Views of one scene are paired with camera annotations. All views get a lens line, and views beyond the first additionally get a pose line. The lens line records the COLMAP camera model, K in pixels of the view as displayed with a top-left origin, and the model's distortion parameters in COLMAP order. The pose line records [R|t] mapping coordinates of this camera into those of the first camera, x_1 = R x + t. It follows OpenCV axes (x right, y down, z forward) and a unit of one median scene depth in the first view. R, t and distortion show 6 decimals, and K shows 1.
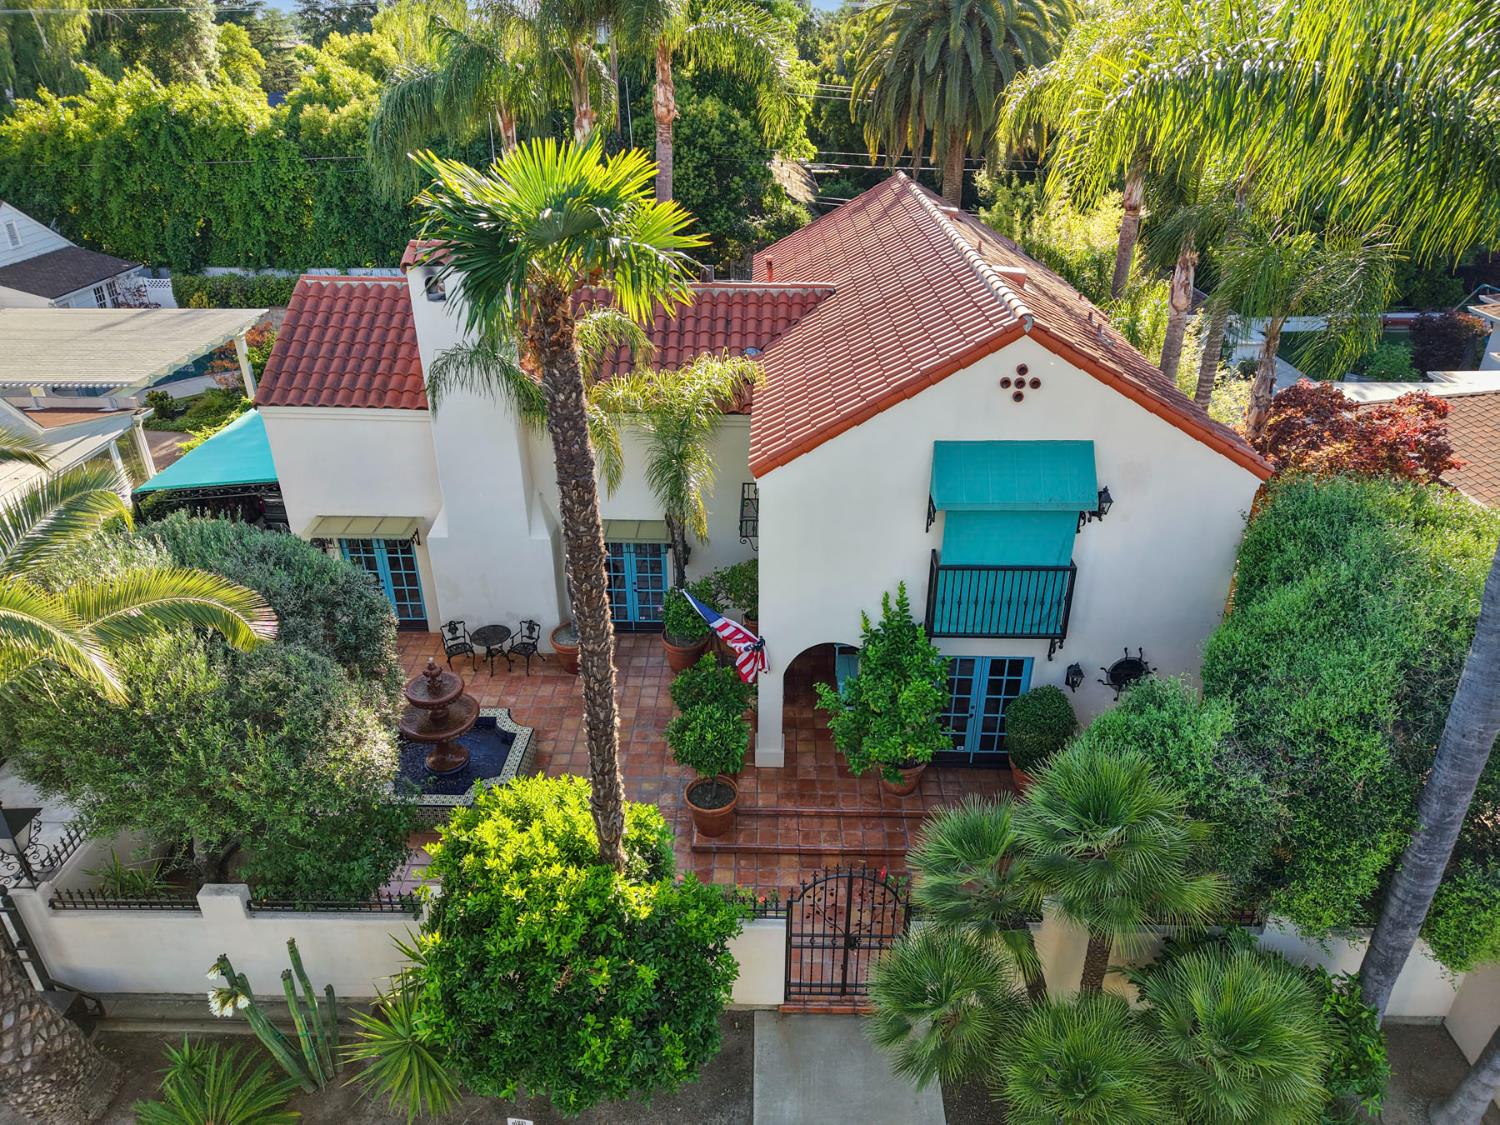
lens RADIAL K [[1008.2, 0, 750.0], [0, 1008.2, 562.5], [0, 0, 1]] dist [0.011786, -0.001381]
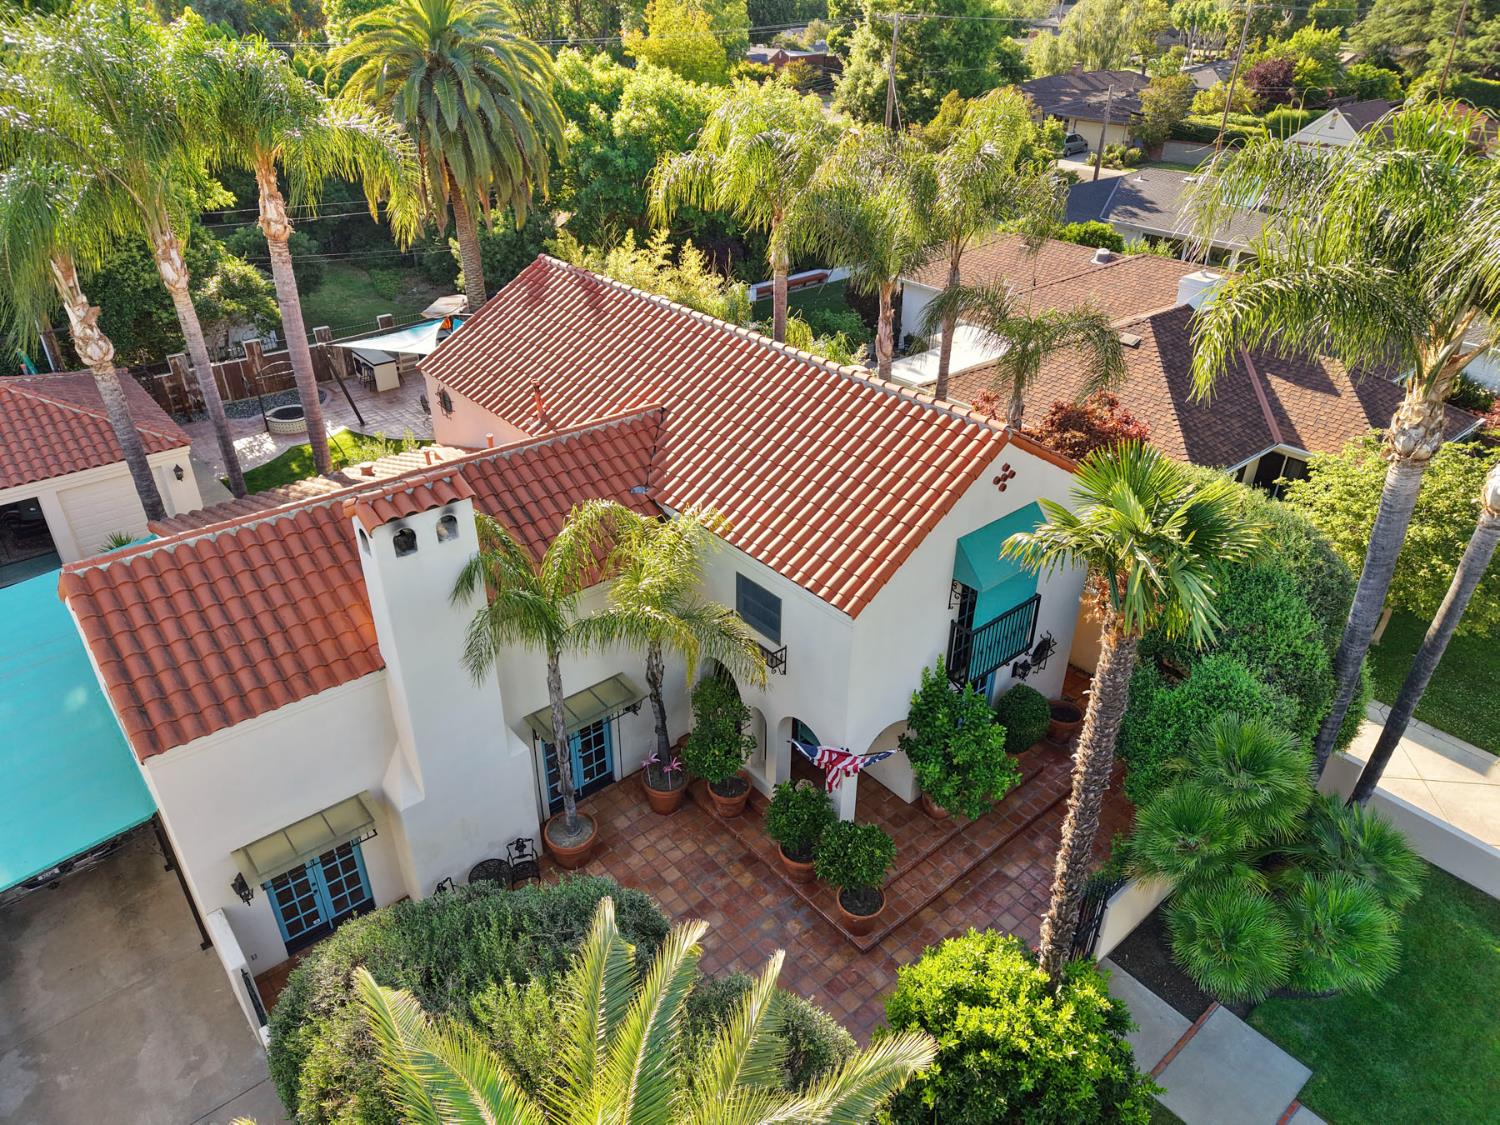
lens RADIAL K [[1008.2, 0, 750.0], [0, 1008.2, 562.5], [0, 0, 1]] dist [0.011786, -0.001381]
pose [[0.738370, -0.335294, 0.585139, -0.508896], [0.305003, 0.939869, 0.153685, -0.252092], [-0.601483, 0.064992, 0.796237, 0.129082]]
